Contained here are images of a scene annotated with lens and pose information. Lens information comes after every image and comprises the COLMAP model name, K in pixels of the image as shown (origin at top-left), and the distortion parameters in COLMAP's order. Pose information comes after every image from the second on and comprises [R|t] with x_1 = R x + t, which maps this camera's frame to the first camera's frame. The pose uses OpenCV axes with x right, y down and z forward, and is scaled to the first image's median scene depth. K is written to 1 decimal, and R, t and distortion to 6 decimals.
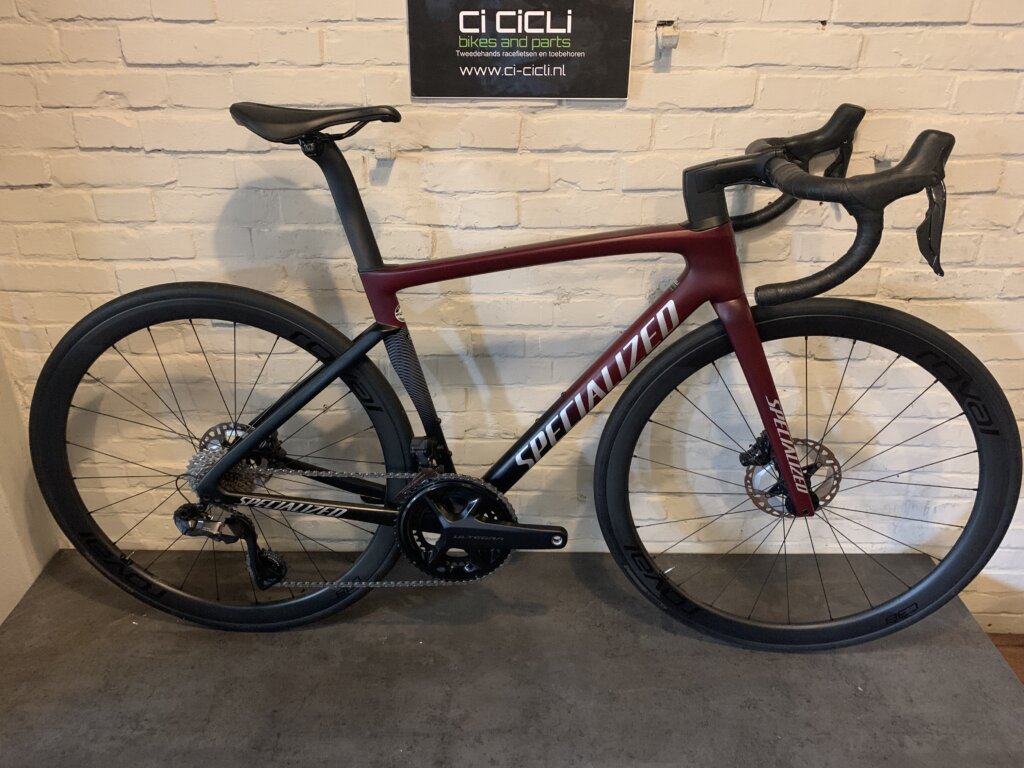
lens RADIAL K [[781.6, 0, 503.6], [0, 781.6, 378.0], [0, 0, 1]] dist [0.022793, -0.016063]
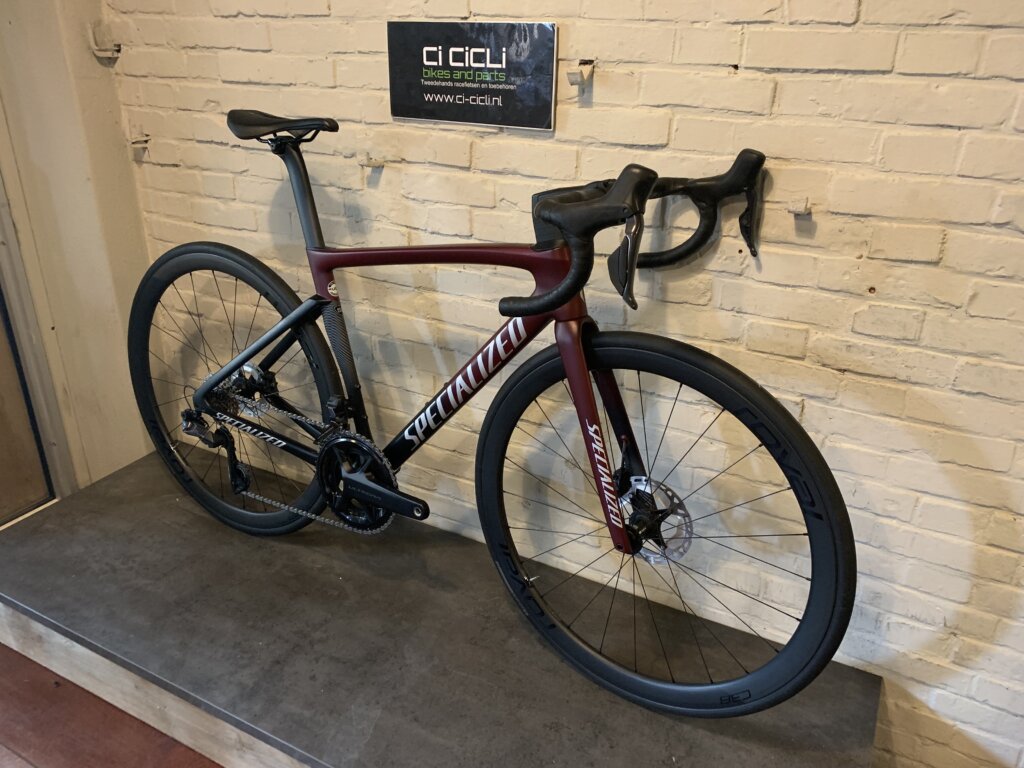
lens RADIAL K [[781.6, 0, 512.4], [0, 781.6, 385.5], [0, 0, 1]] dist [0.022793, -0.016063]
pose [[0.884760, 0.202019, -0.419986, 0.624034], [-0.222144, 0.975013, 0.001016, 0.000145], [0.409697, 0.092398, 0.907530, 0.025165]]
